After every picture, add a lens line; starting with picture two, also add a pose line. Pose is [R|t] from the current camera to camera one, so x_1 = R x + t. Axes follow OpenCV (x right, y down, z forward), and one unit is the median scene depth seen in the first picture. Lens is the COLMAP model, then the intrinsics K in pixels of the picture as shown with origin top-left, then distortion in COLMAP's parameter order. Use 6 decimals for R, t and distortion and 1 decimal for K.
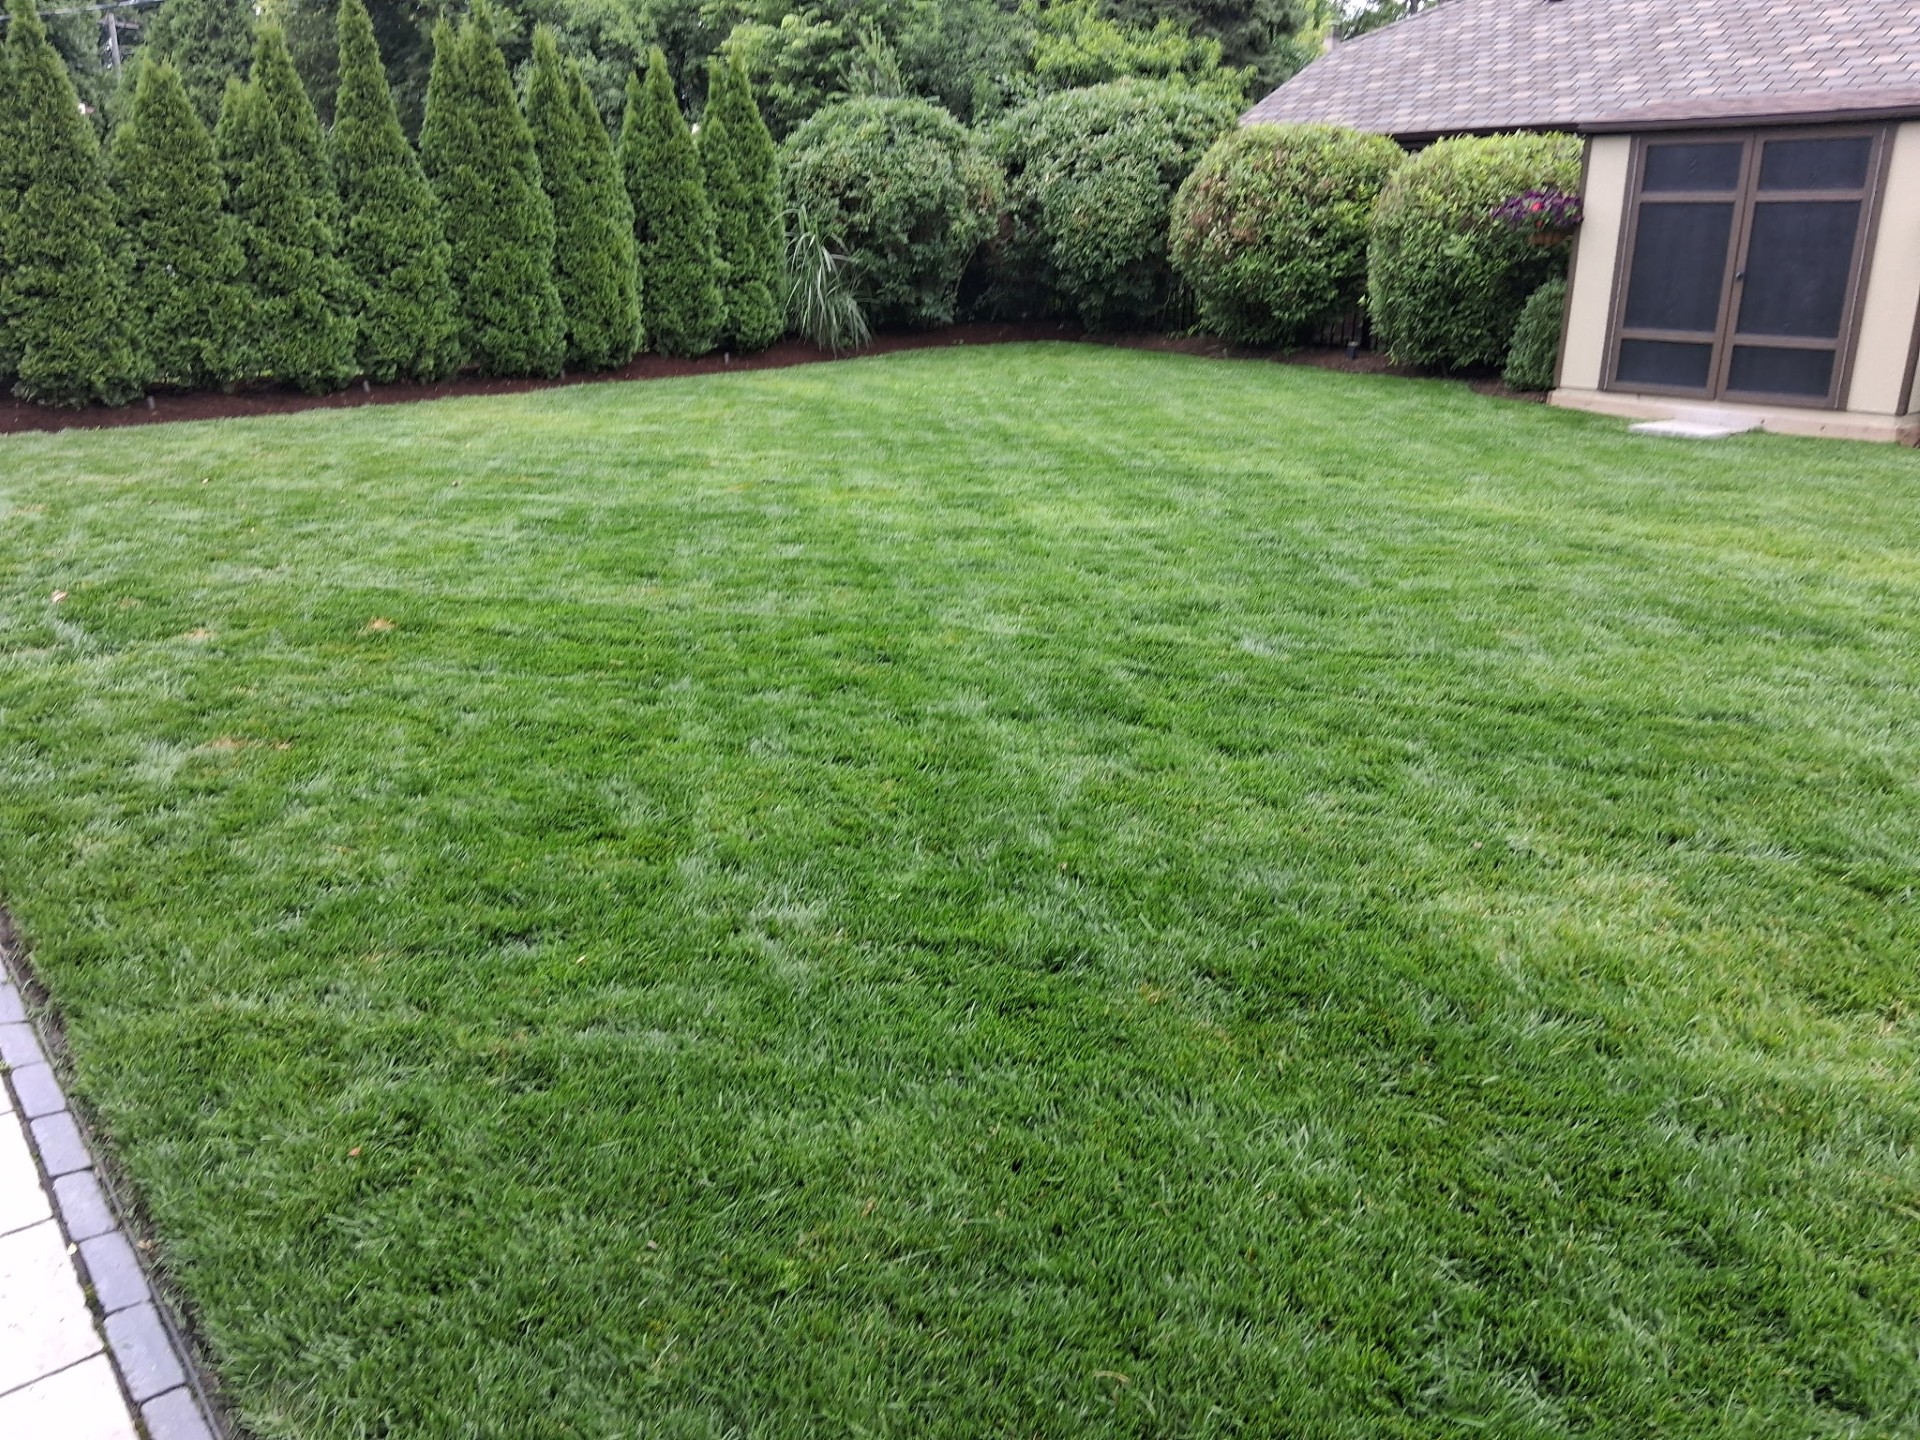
lens RADIAL K [[1491.1, 0, 960.0], [0, 1491.1, 720.0], [0, 0, 1]] dist [0.102062, -0.150768]
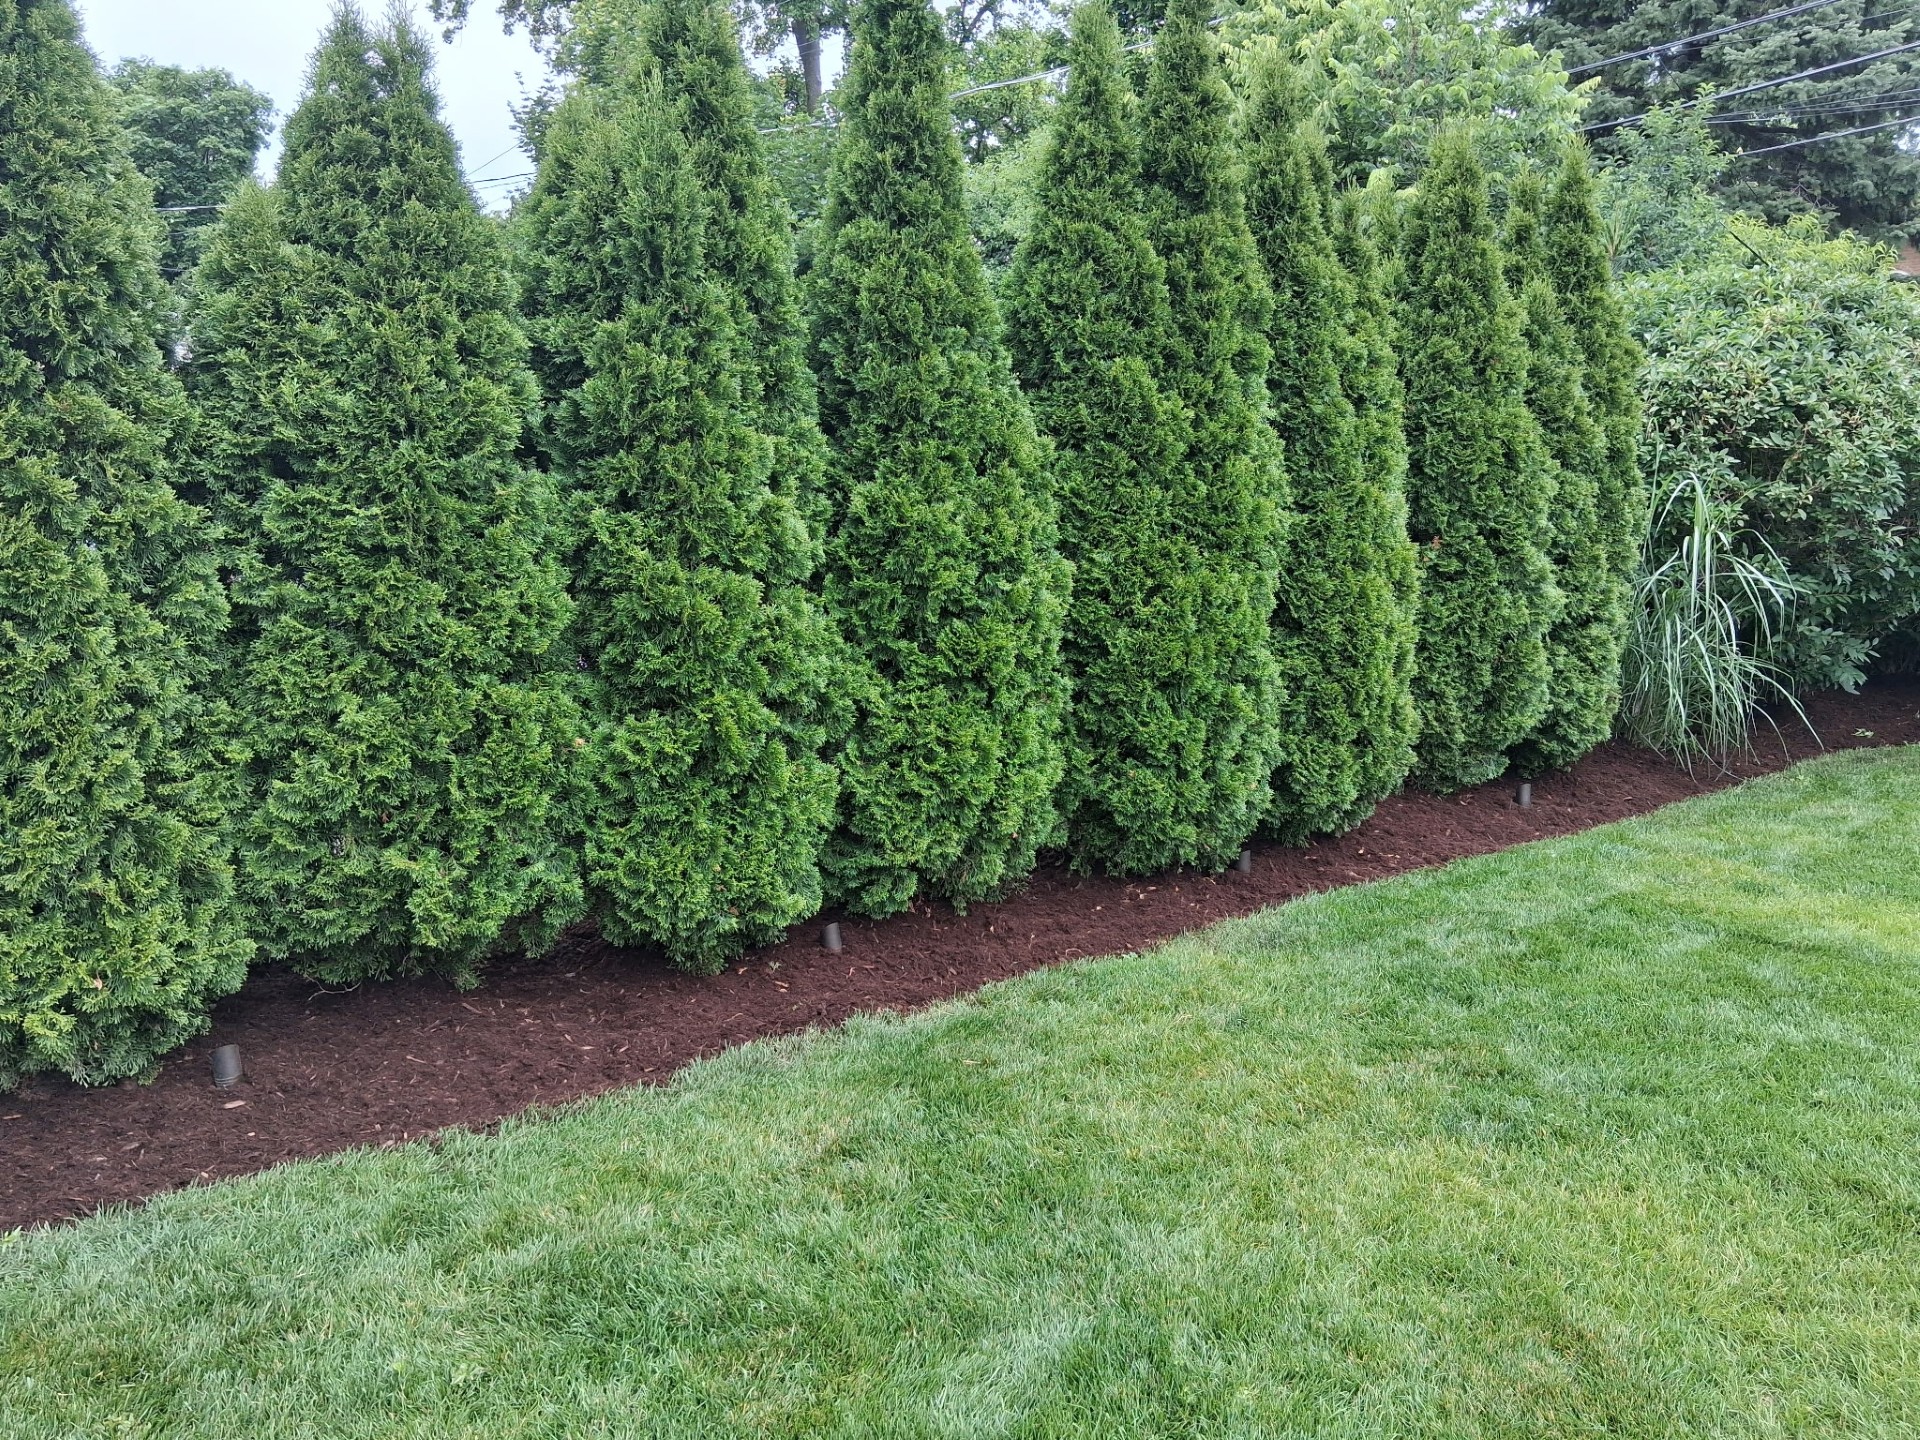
lens RADIAL K [[1491.1, 0, 960.0], [0, 1491.1, 720.0], [0, 0, 1]] dist [0.102062, -0.150768]
pose [[0.997453, 0.031036, -0.064215, -0.366466], [-0.041252, 0.985522, -0.164455, -0.229696], [0.058181, 0.166685, 0.984292, 0.691558]]
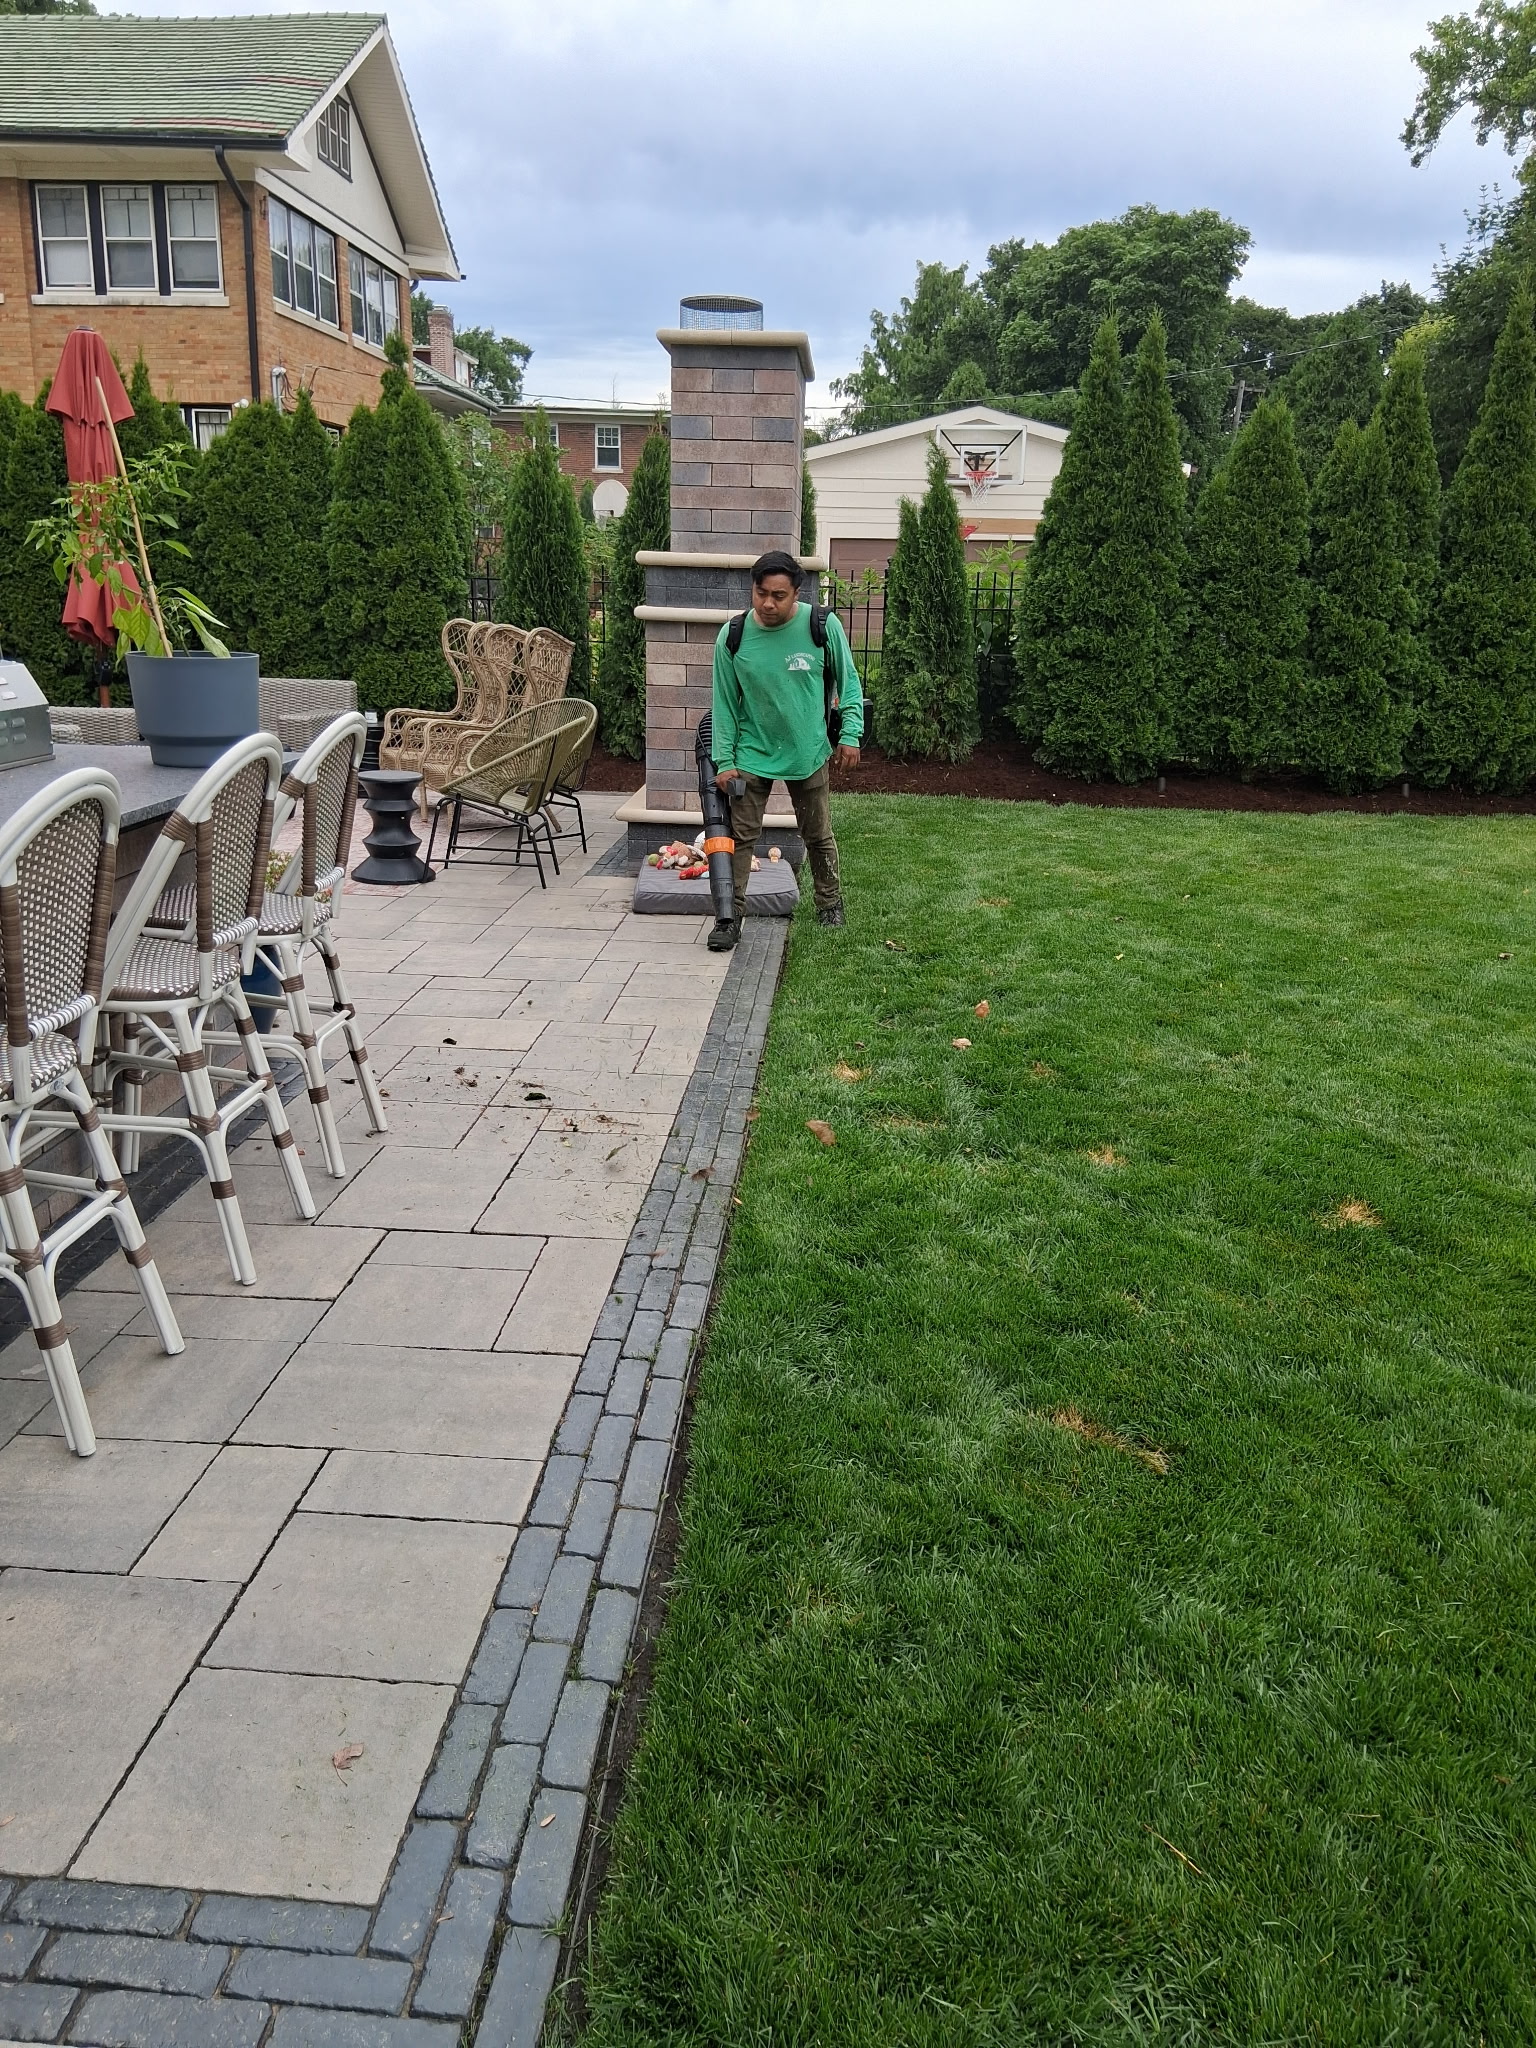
lens RADIAL K [[1590.5, 0, 760.2], [0, 1590.5, 1049.4], [0, 0, 1]] dist [0.102062, -0.150768]
pose [[0.737608, 0.221622, -0.637822, -0.068799], [-0.247674, 0.967564, 0.049774, -0.045304], [0.628165, 0.121259, 0.768573, 0.140613]]
